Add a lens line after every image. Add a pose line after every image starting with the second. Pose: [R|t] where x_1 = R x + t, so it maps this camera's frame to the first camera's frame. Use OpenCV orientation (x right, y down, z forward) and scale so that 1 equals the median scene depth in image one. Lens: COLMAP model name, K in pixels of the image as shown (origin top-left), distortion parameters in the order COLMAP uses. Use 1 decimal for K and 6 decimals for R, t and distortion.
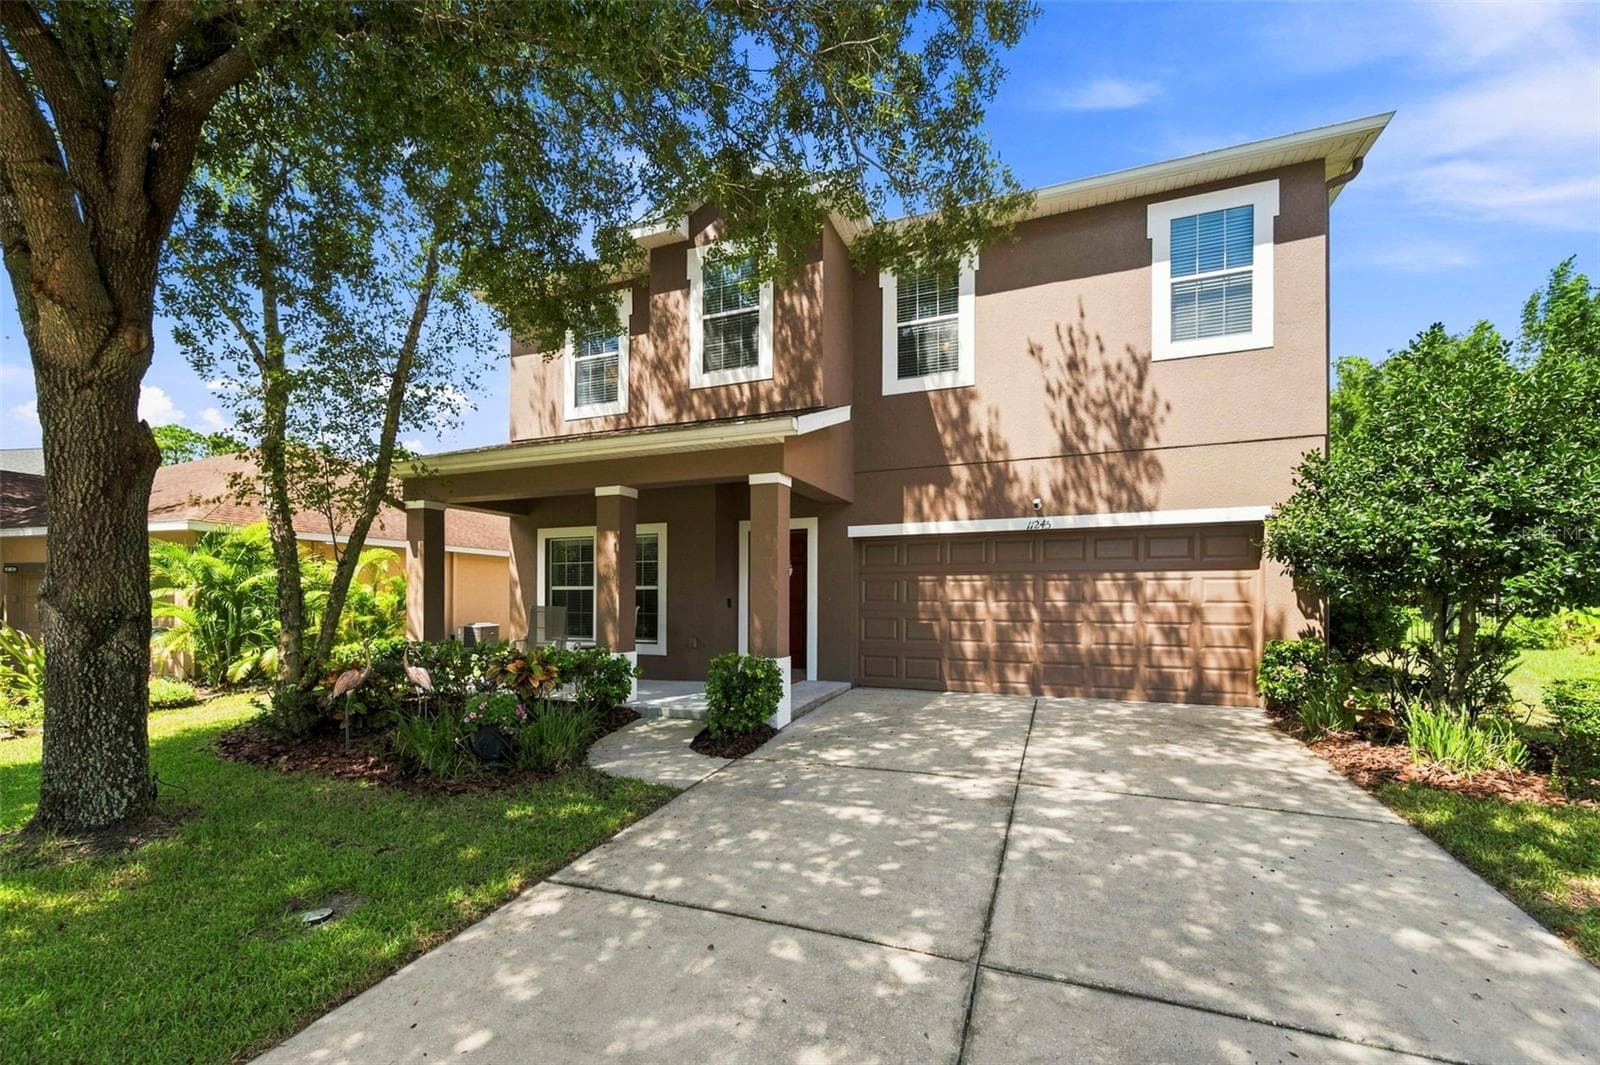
lens RADIAL K [[636.5, 0, 807.3], [0, 636.5, 604.3], [0, 0, 1]] dist [-0.001091, 0.000010]
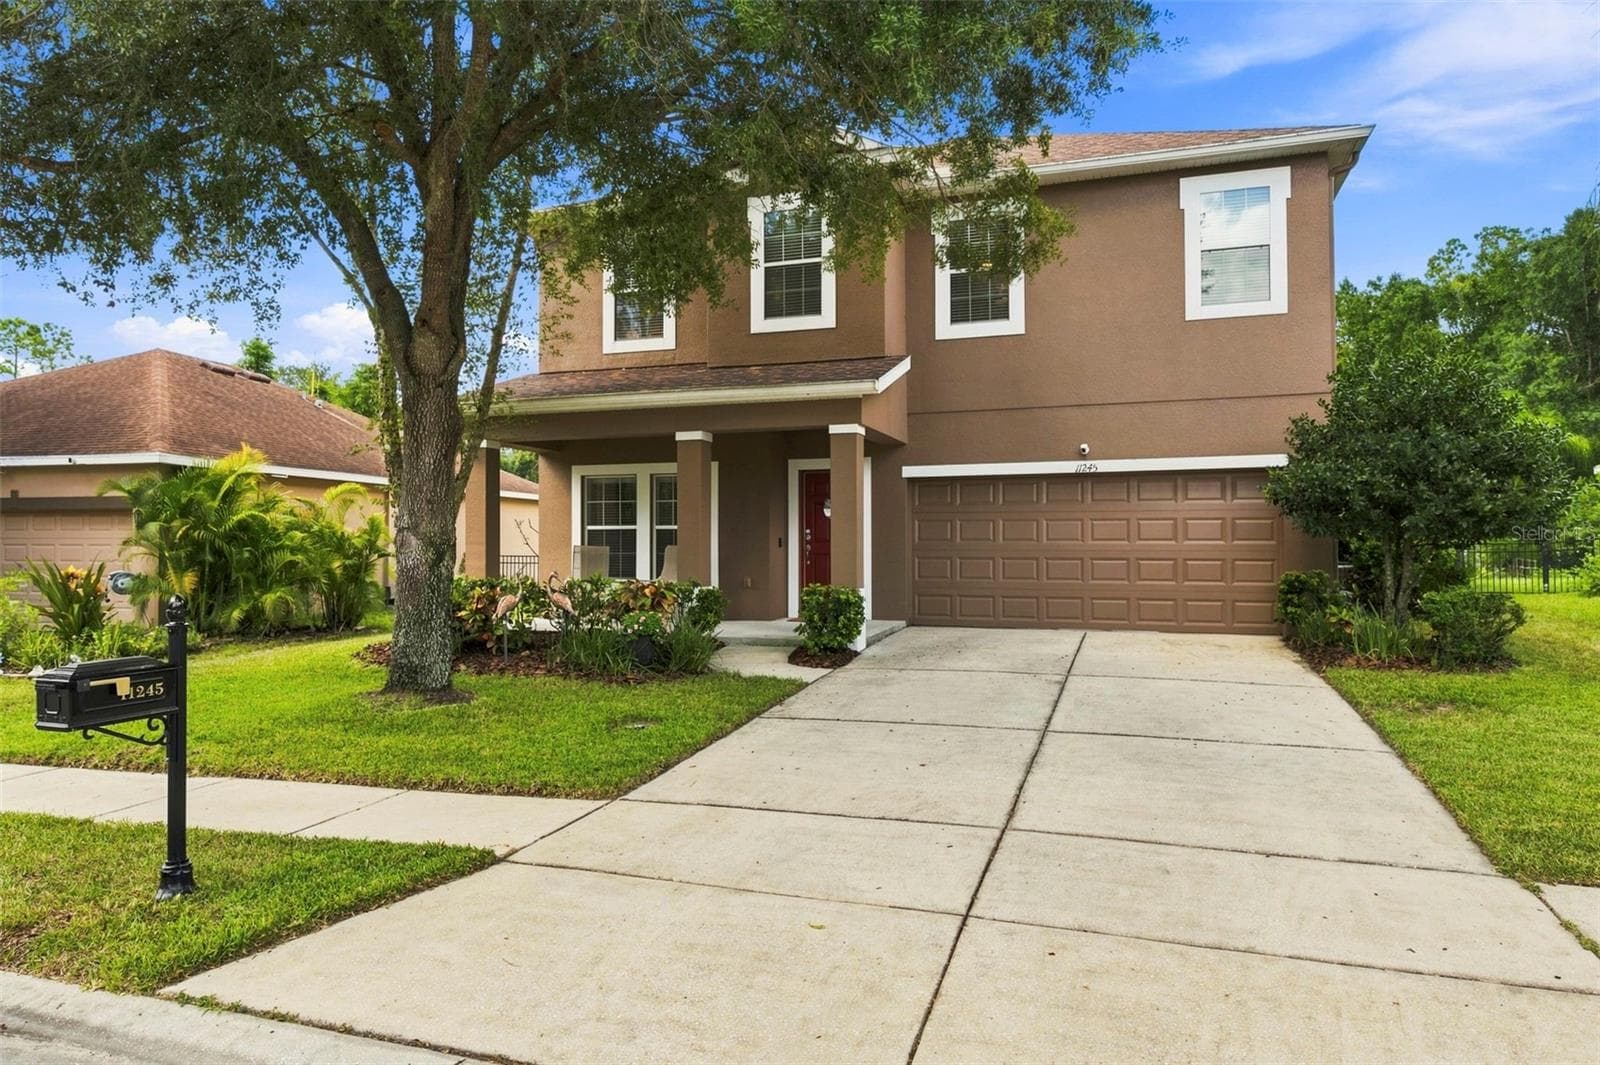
lens RADIAL K [[935.0, 0, 820.2], [0, 935.0, 565.0], [0, 0, 1]] dist [-0.001924, -0.000887]
pose [[0.998059, -0.000896, 0.062273, -0.176904], [0.000363, 0.999963, 0.008581, 0.023272], [-0.062279, -0.008542, 0.998022, -0.536347]]
